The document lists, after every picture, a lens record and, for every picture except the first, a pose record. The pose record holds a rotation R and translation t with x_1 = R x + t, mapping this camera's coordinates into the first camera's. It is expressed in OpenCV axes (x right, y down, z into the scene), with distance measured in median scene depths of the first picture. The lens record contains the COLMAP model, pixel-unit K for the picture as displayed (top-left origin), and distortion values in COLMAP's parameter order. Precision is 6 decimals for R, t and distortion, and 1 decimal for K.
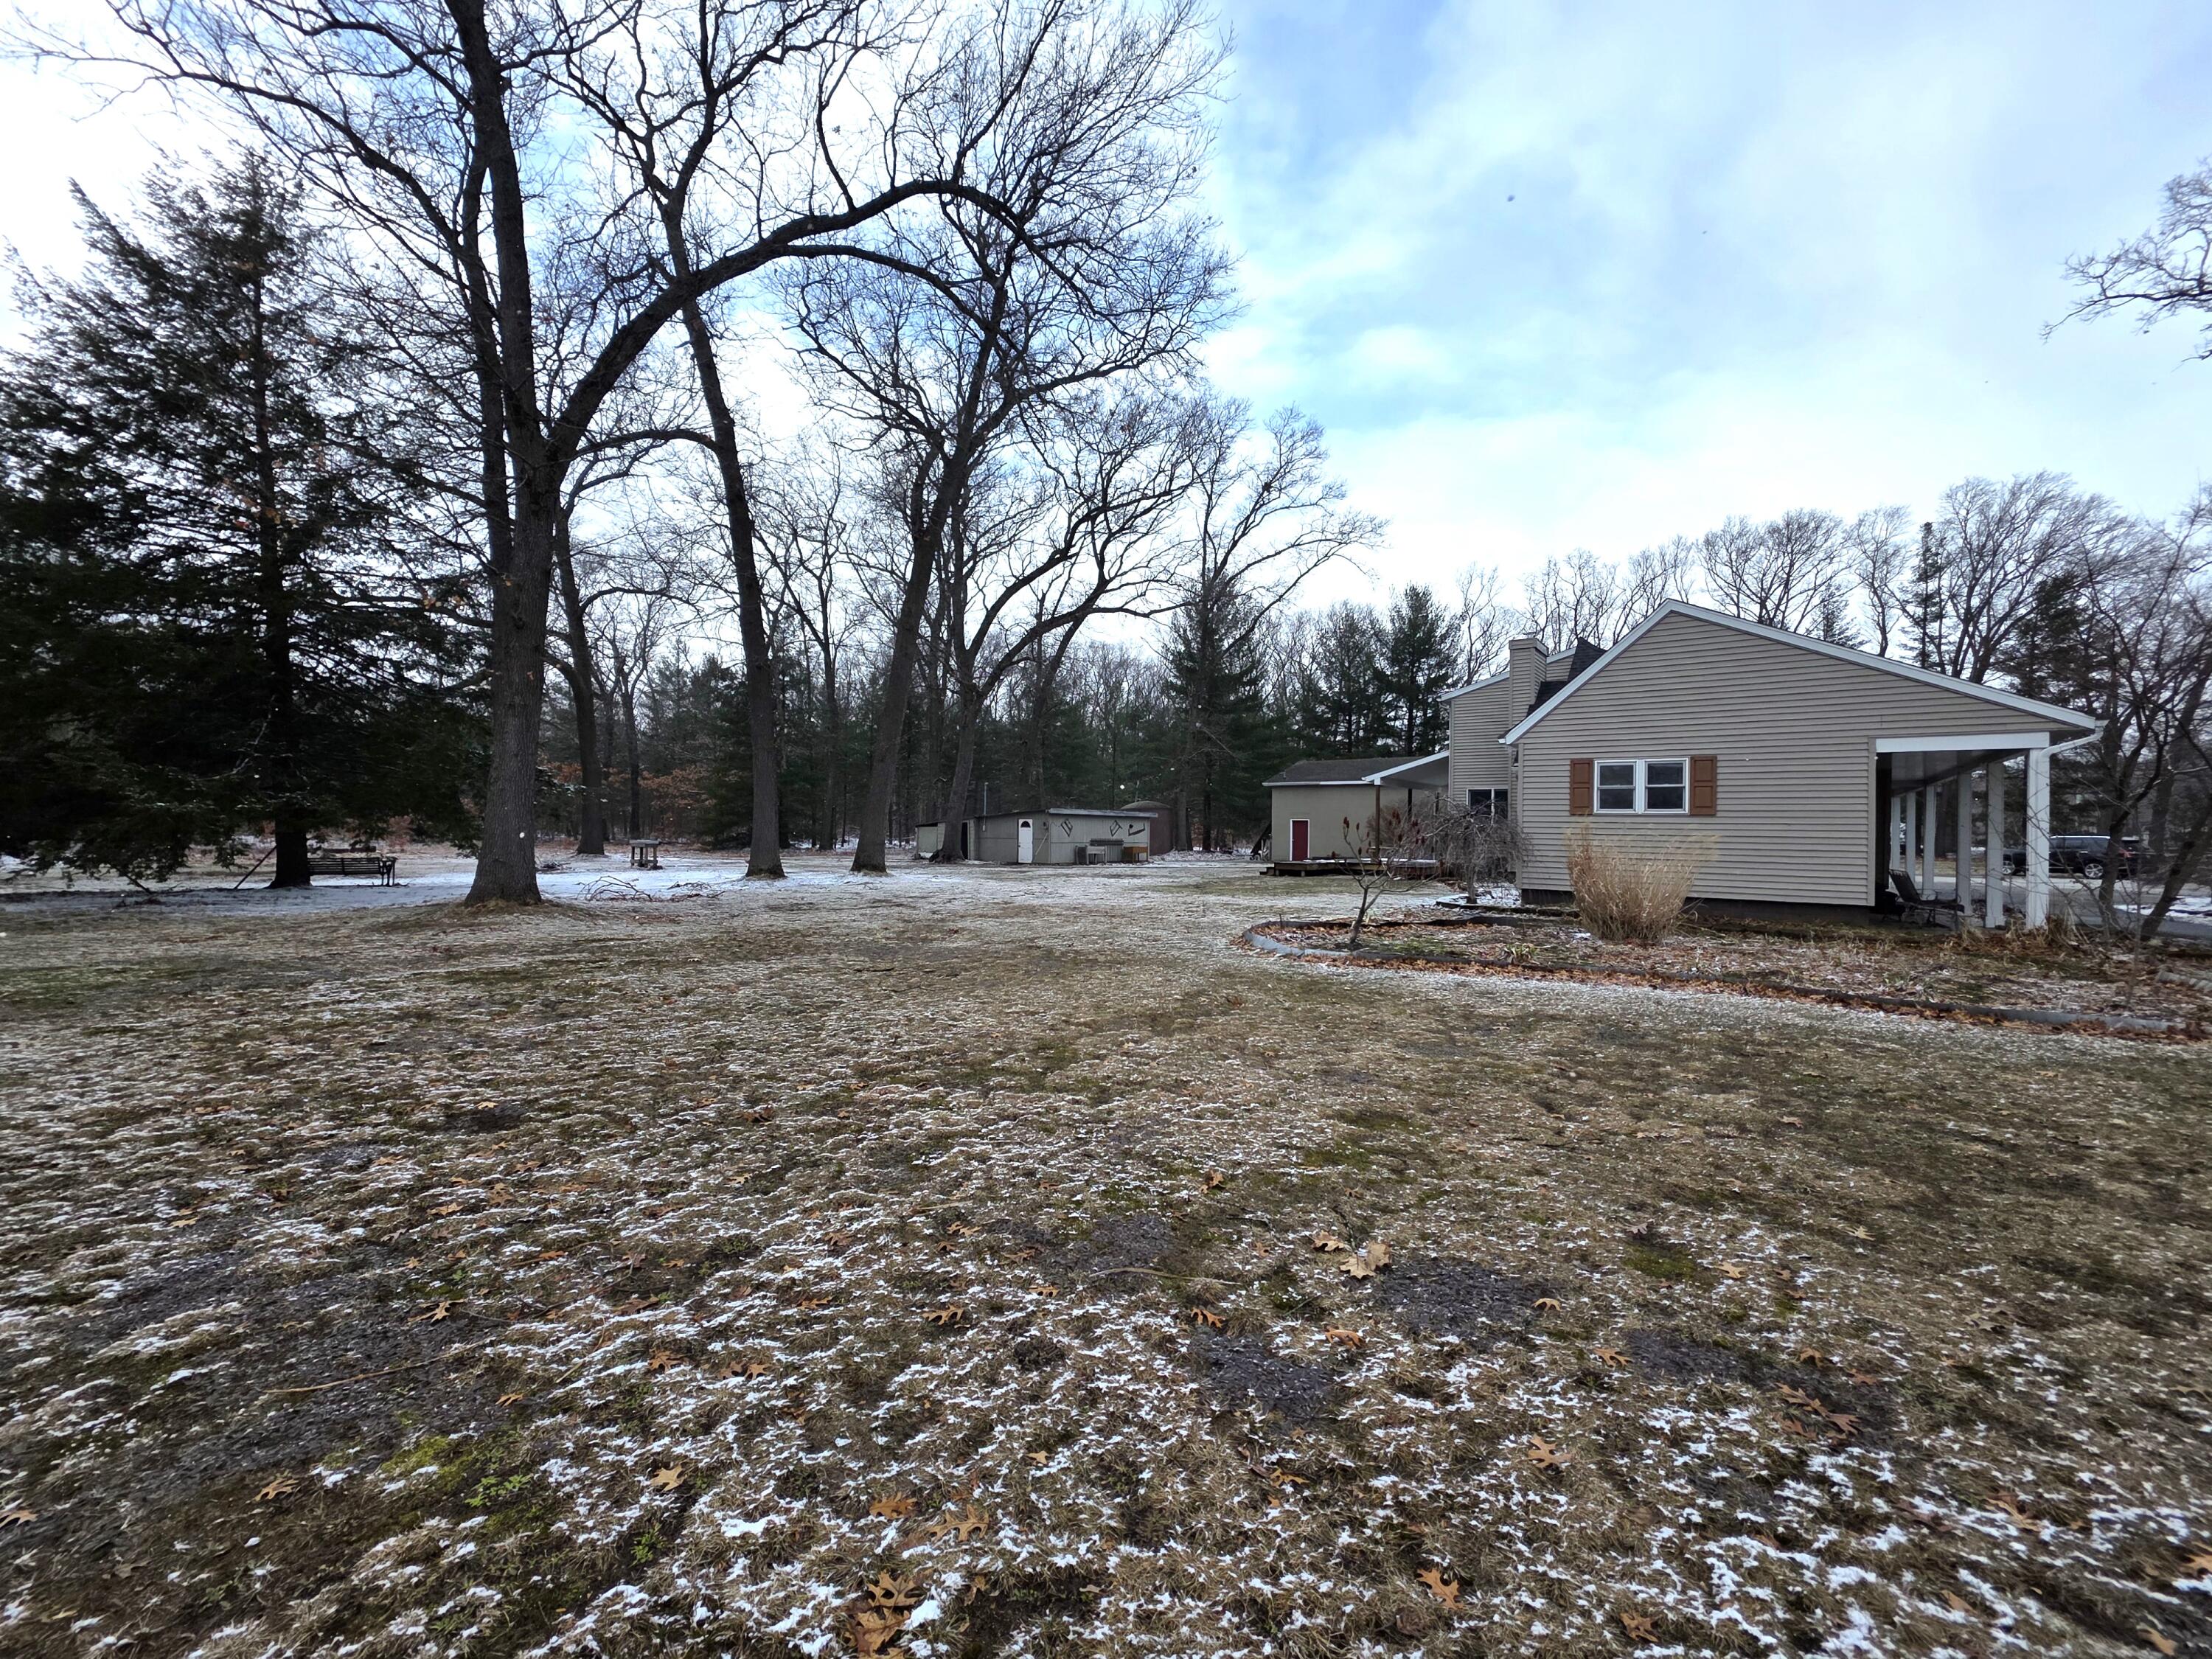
lens RADIAL K [[891.8, 0, 1102.9], [0, 891.8, 835.8], [0, 0, 1]] dist [-0.003850, 0.000258]
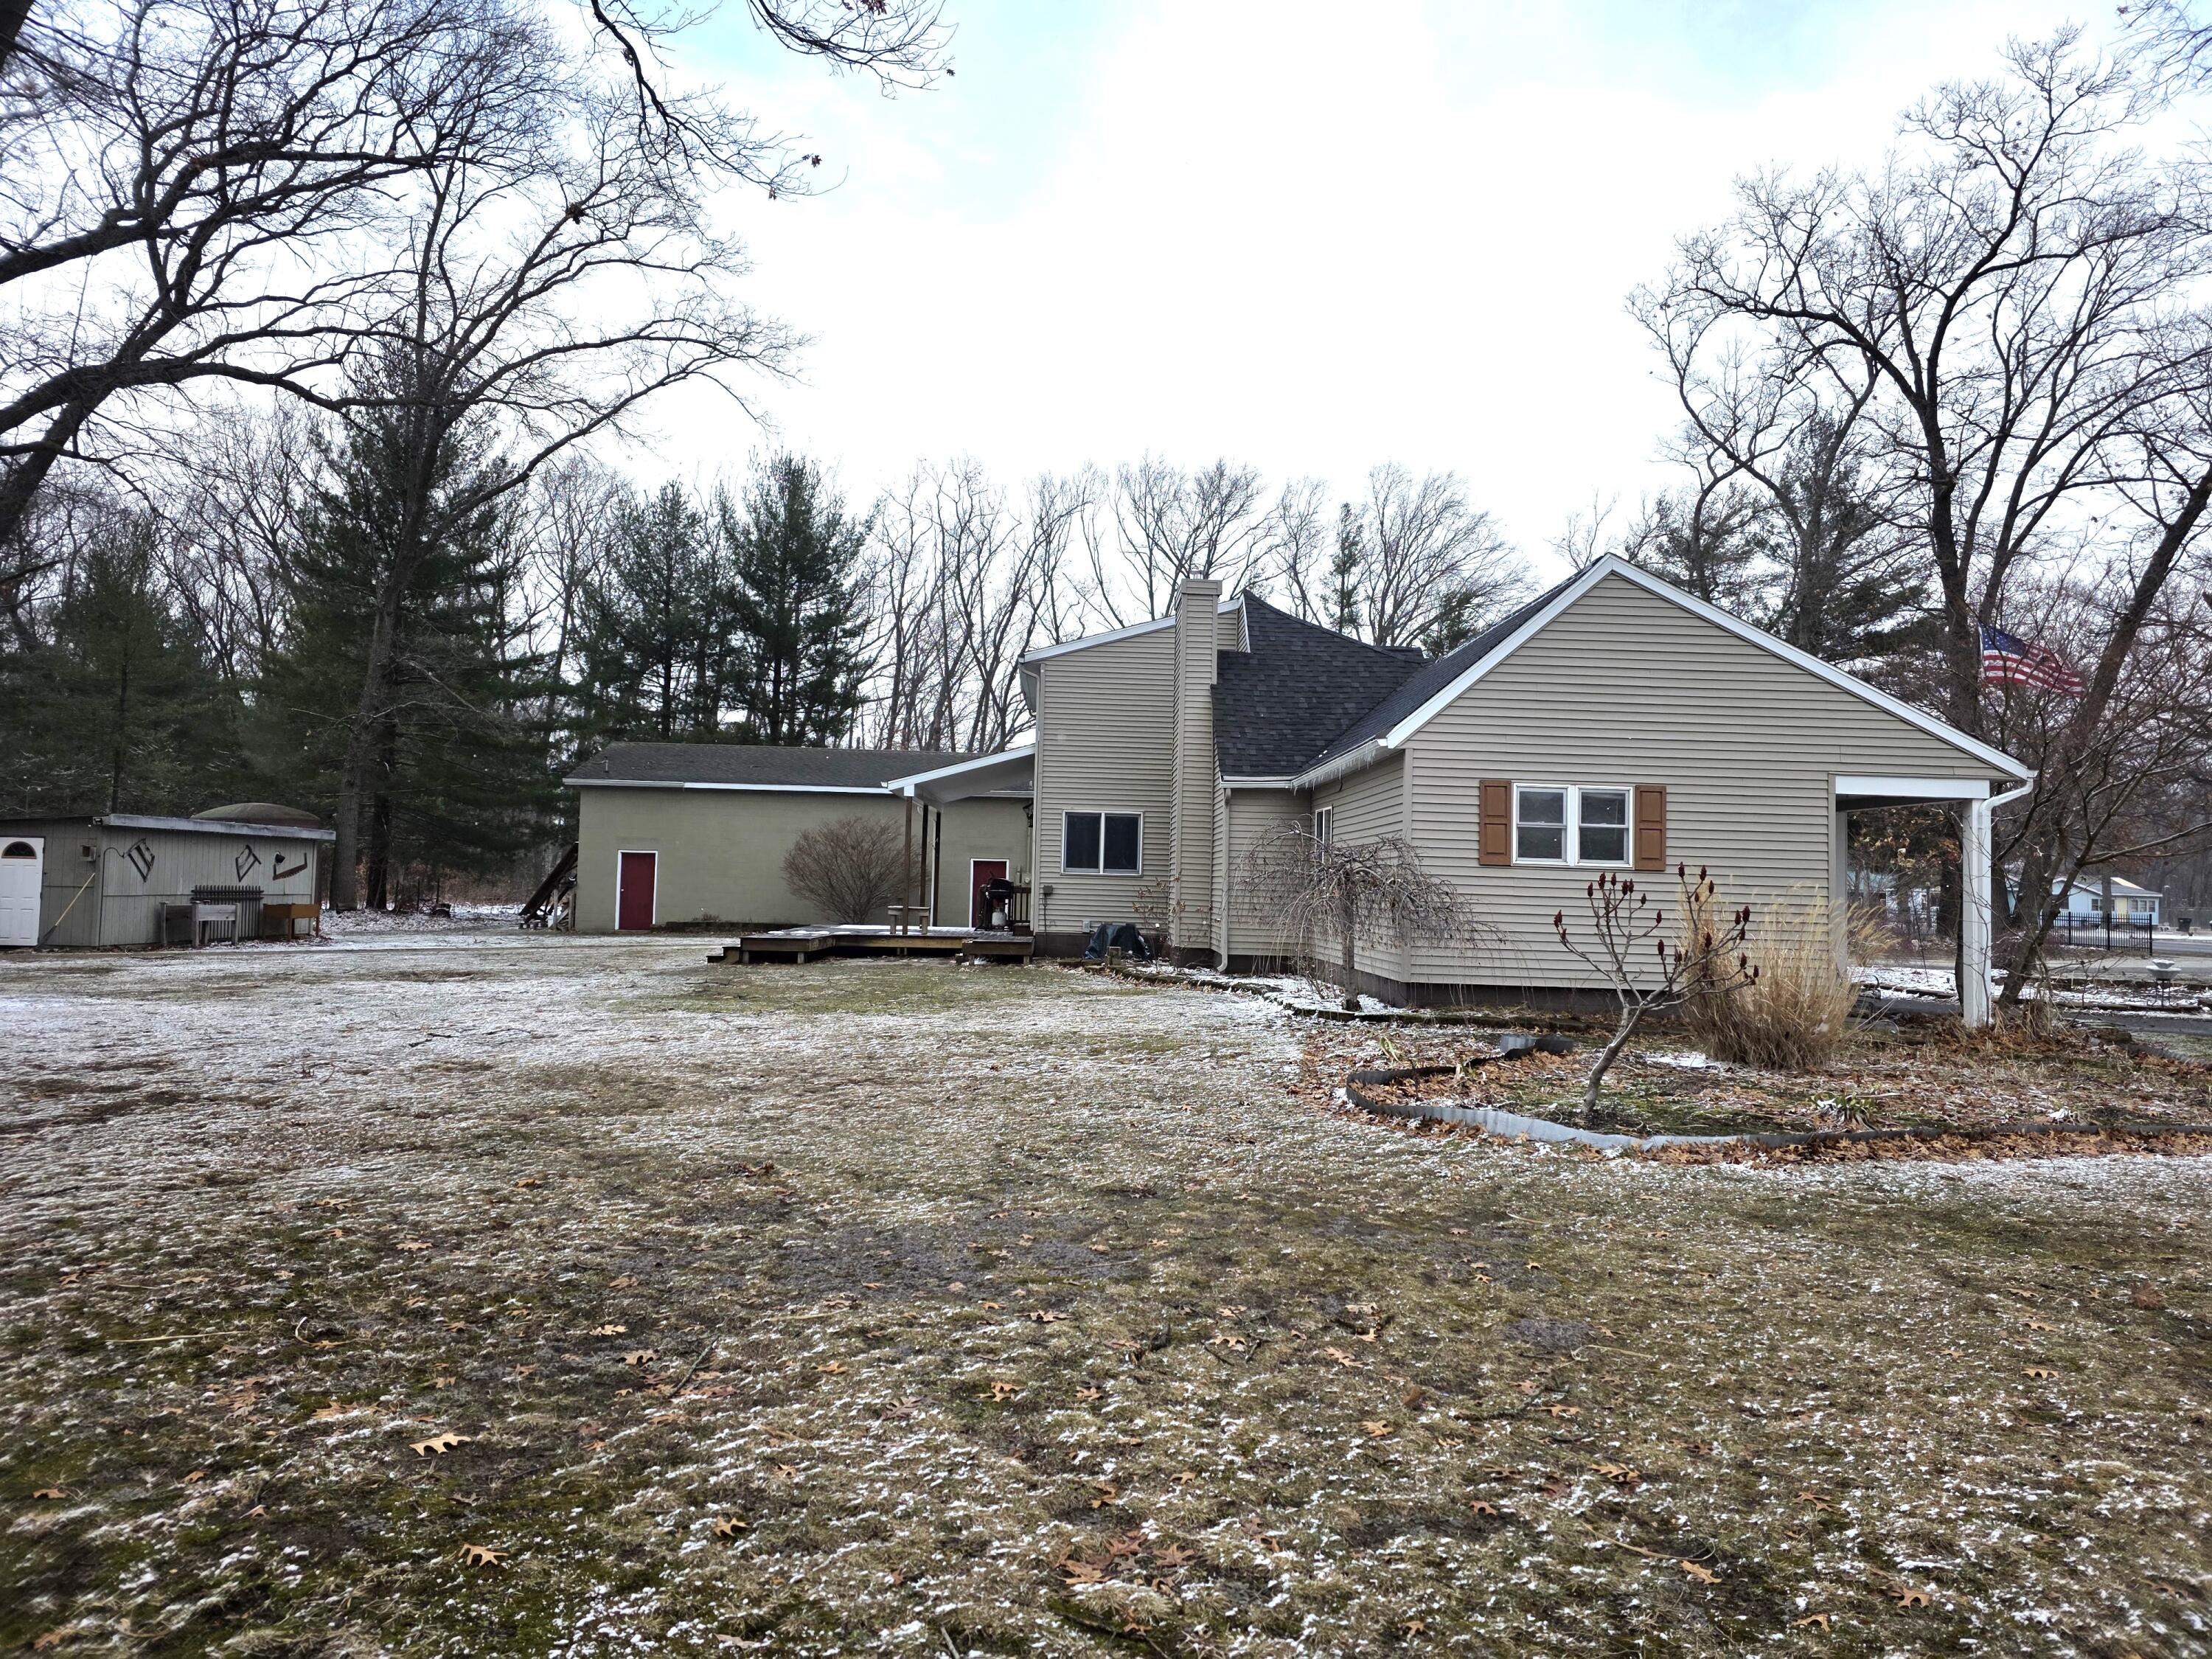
lens RADIAL K [[1455.5, 0, 1108.3], [0, 1455.5, 823.6], [0, 0, 1]] dist [-0.003483, -0.001864]
pose [[0.744518, 0.031943, 0.666837, -0.157531], [-0.009762, 0.999269, -0.036968, -0.005772], [-0.667531, 0.021014, 0.744286, 0.179606]]
